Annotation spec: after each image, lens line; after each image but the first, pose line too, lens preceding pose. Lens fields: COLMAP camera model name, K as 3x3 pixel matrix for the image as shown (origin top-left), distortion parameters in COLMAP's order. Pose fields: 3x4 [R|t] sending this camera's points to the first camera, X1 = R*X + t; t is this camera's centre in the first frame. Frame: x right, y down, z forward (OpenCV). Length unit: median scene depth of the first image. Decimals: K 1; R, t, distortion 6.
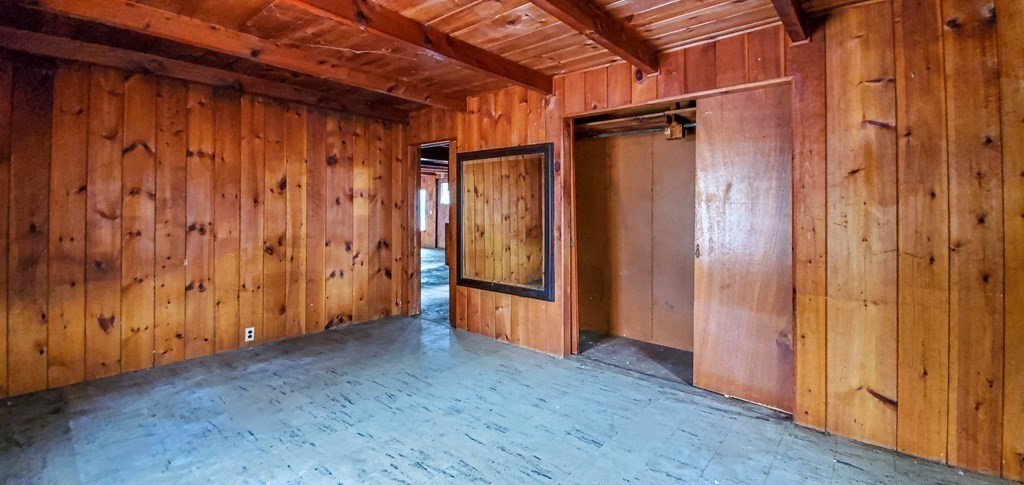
lens RADIAL K [[425.4, 0, 496.6], [0, 425.4, 246.6], [0, 0, 1]] dist [-0.001749, -0.000315]
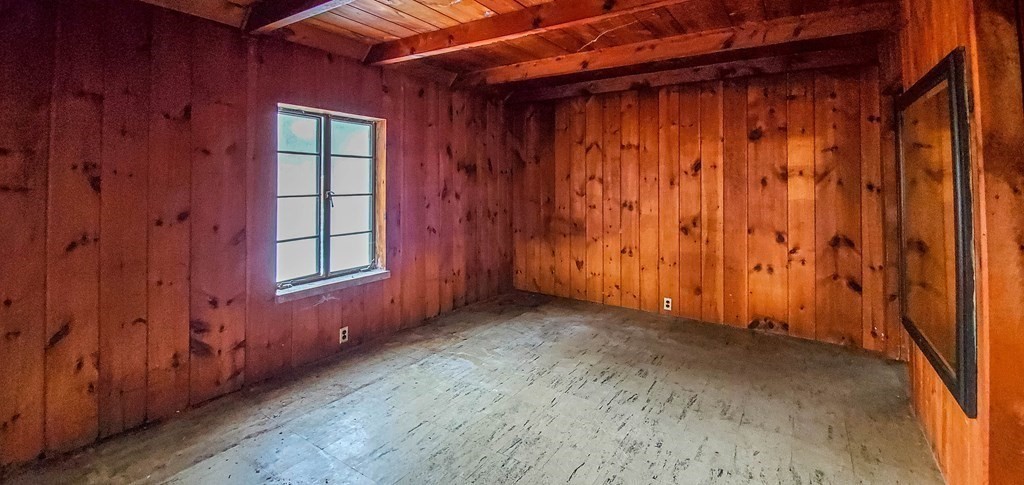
lens RADIAL K [[421.8, 0, 511.3], [0, 421.8, 213.8], [0, 0, 1]] dist [-0.003254, -0.000682]
pose [[0.132323, 0.065295, -0.989054, 0.458358], [-0.090996, 0.994415, 0.053474, -0.050481], [0.987021, 0.082924, 0.137526, 0.466588]]
